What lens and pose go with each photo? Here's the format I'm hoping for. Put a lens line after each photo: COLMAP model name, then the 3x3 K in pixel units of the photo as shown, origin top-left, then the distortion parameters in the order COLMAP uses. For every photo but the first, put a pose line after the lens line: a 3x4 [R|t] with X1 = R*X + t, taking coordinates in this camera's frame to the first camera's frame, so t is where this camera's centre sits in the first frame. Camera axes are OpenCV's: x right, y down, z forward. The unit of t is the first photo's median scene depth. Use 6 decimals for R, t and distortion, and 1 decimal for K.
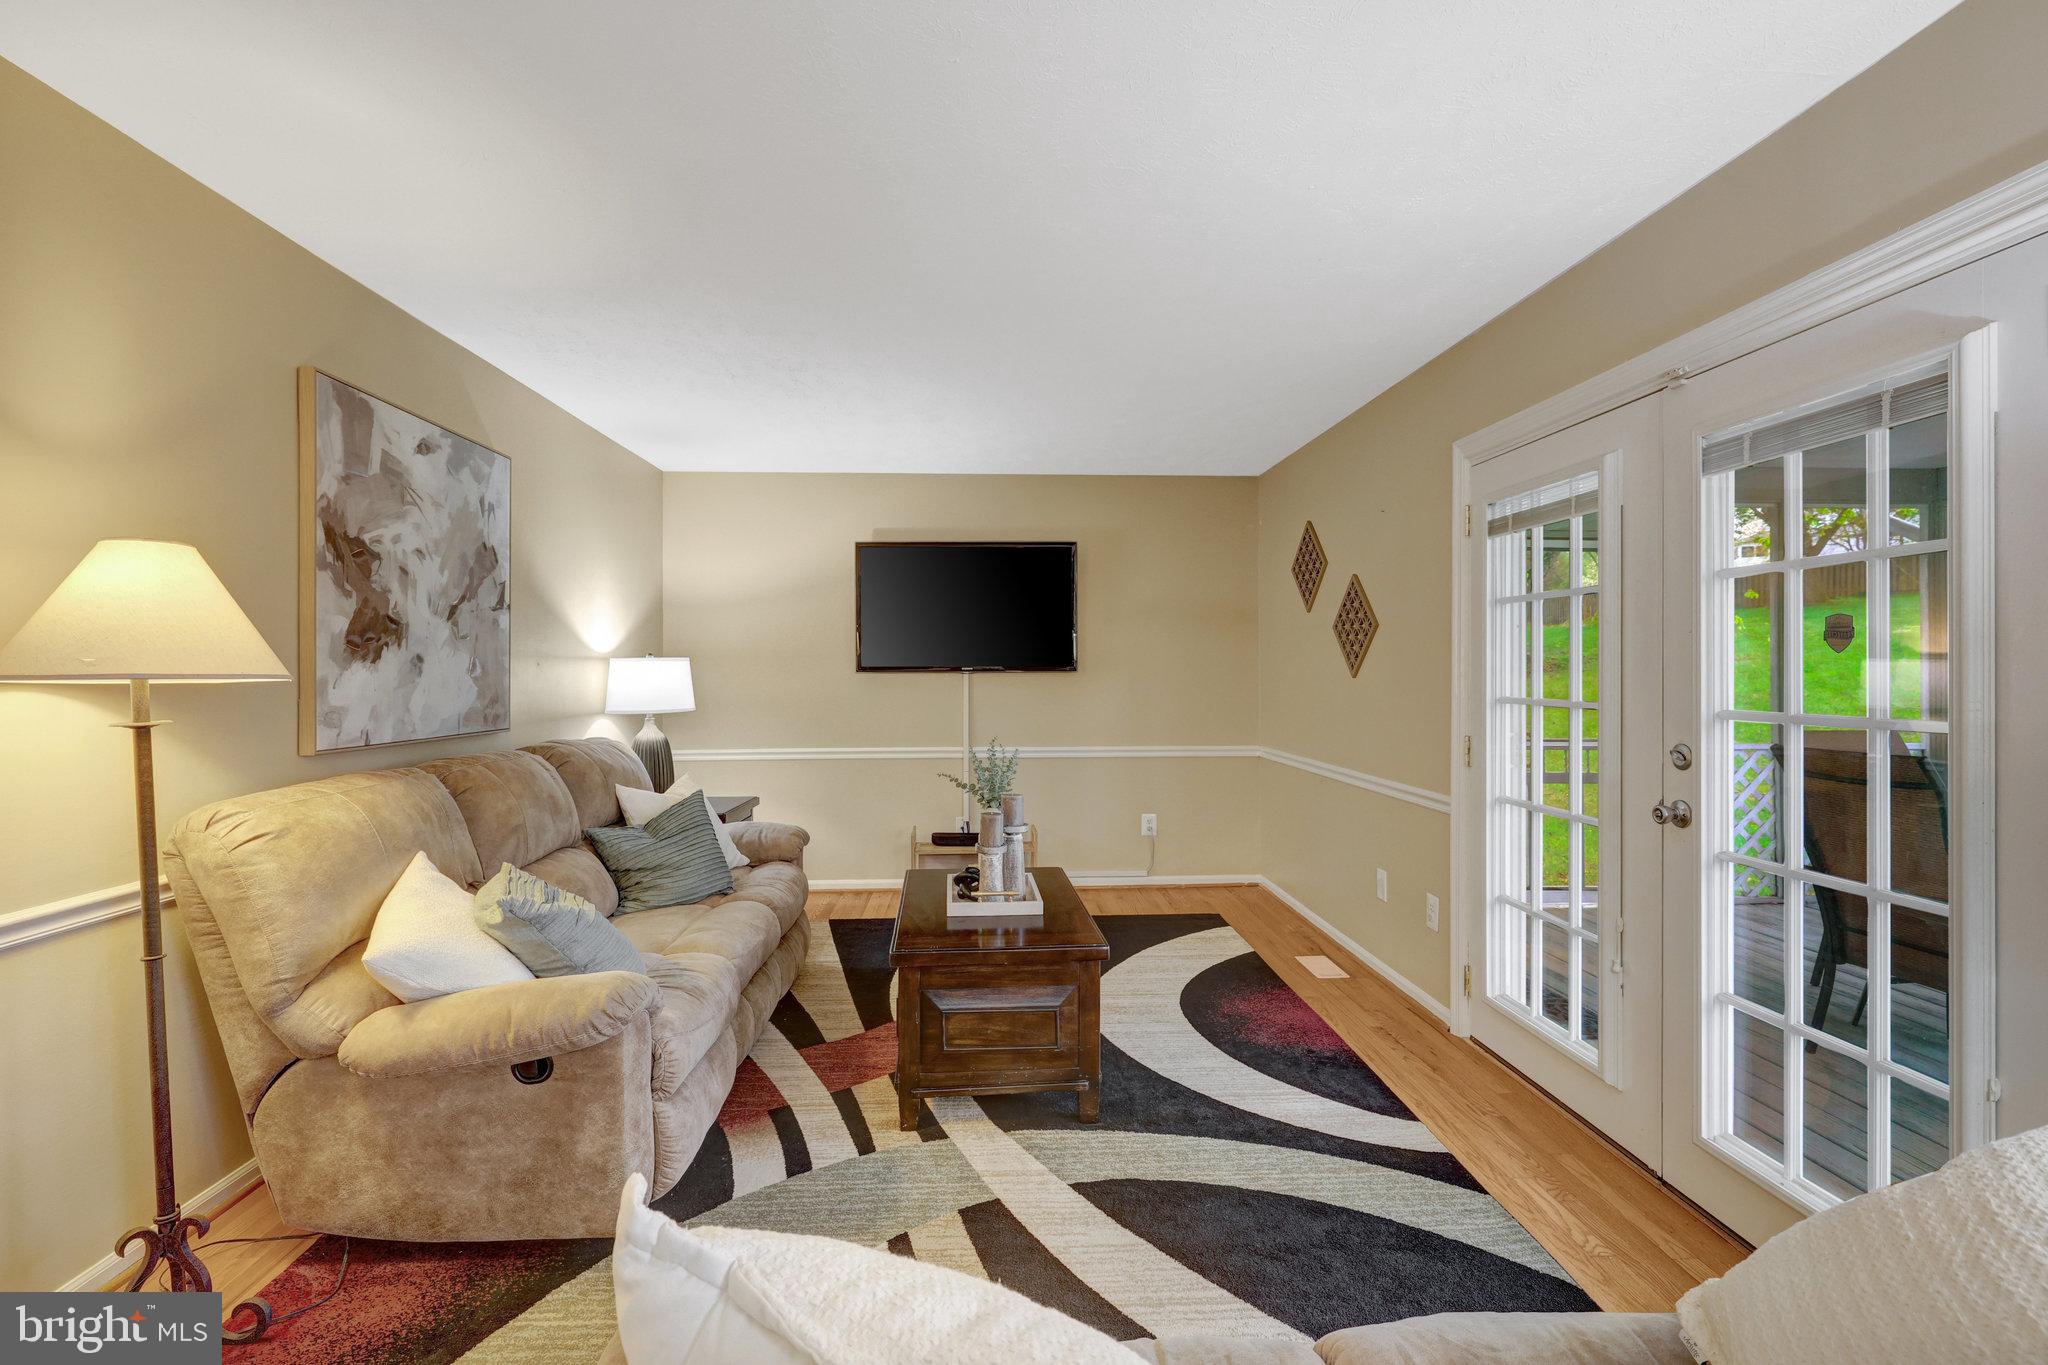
lens RADIAL K [[928.1, 0, 1014.3], [0, 928.1, 671.8], [0, 0, 1]] dist [-0.002946, 0.001318]
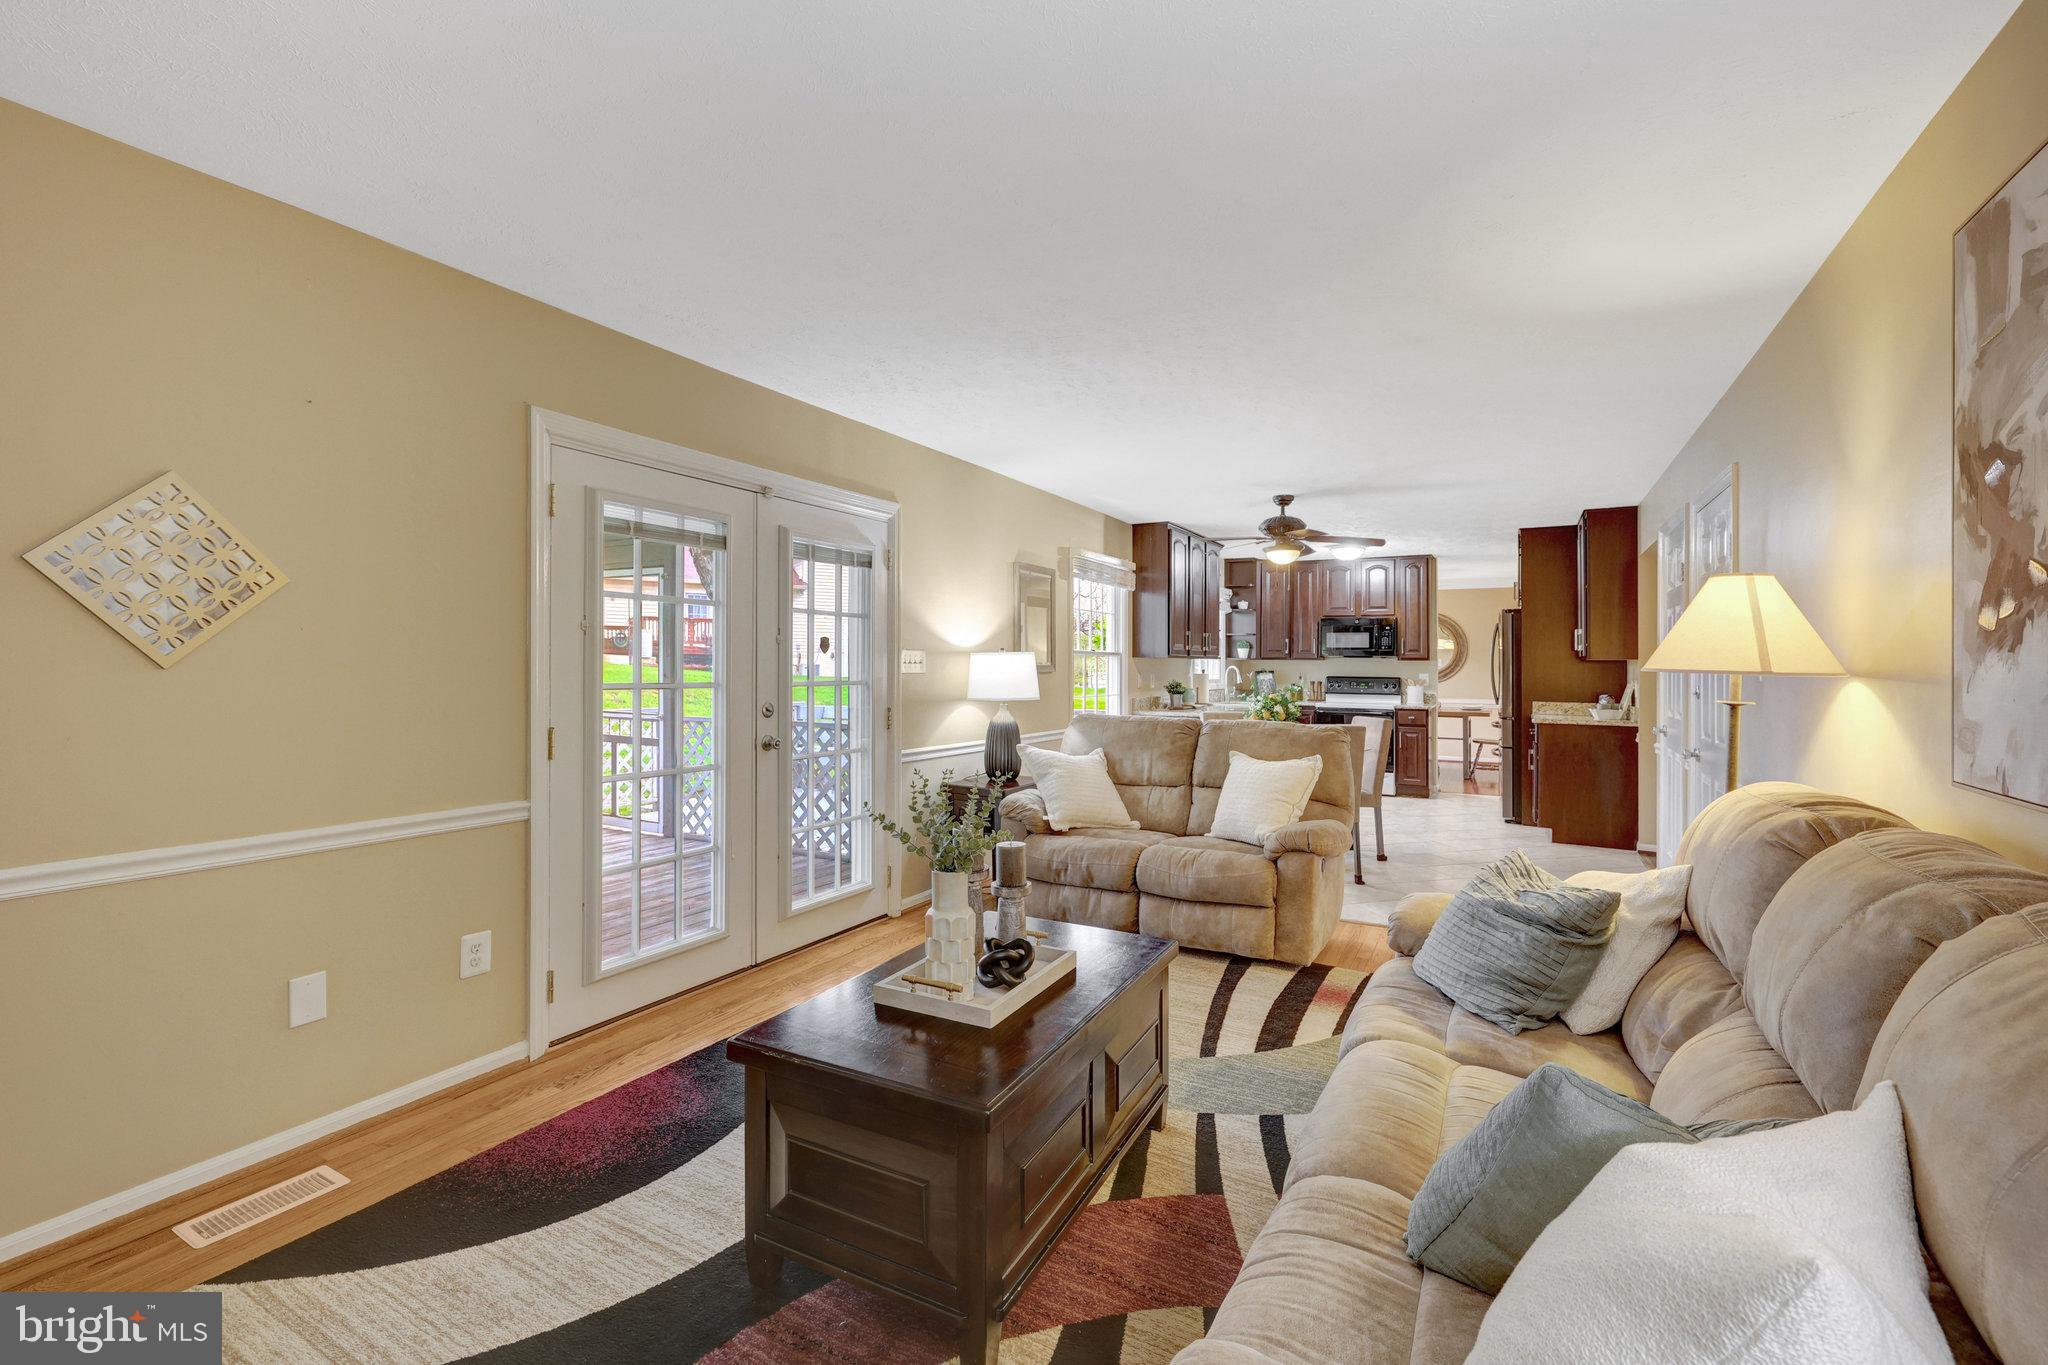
lens RADIAL K [[878.3, 0, 1030.9], [0, 878.3, 644.9], [0, 0, 1]] dist [-0.001886, 0.000795]
pose [[-0.856652, 0.005710, 0.515863, -0.470814], [-0.006997, 0.999718, -0.022686, 0.002968], [-0.515848, -0.023044, -0.856370, 1.829289]]
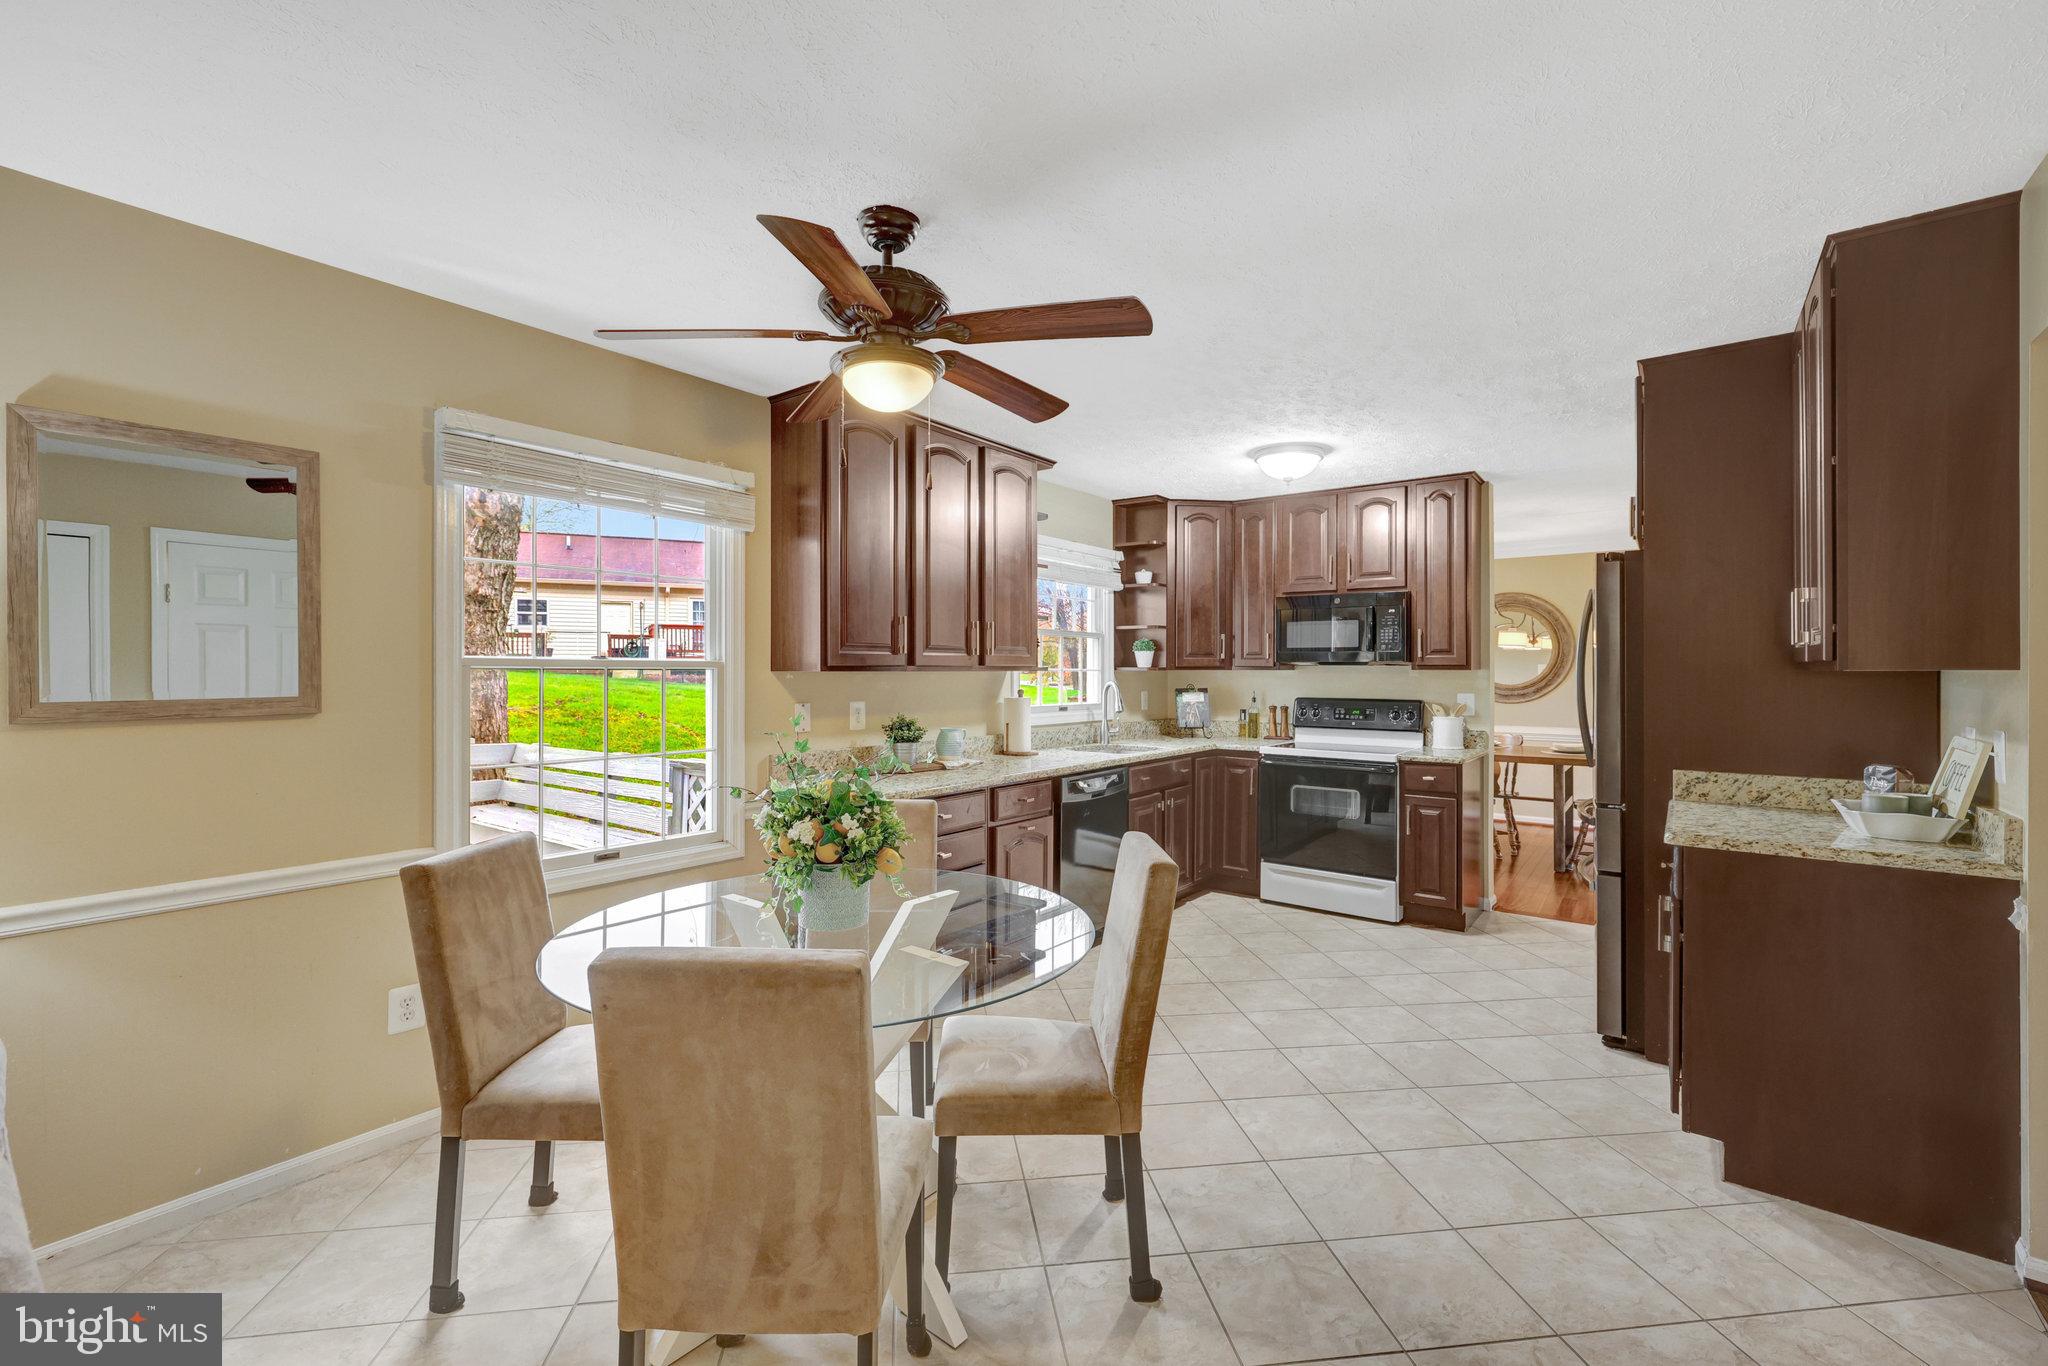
lens RADIAL K [[878.3, 0, 1034.6], [0, 878.3, 662.1], [0, 0, 1]] dist [-0.001886, 0.000795]
pose [[-0.782046, 0.007943, 0.623170, -0.463091], [0.001467, 0.999939, -0.010905, -0.021888], [-0.623219, -0.007614, -0.782010, 0.089542]]
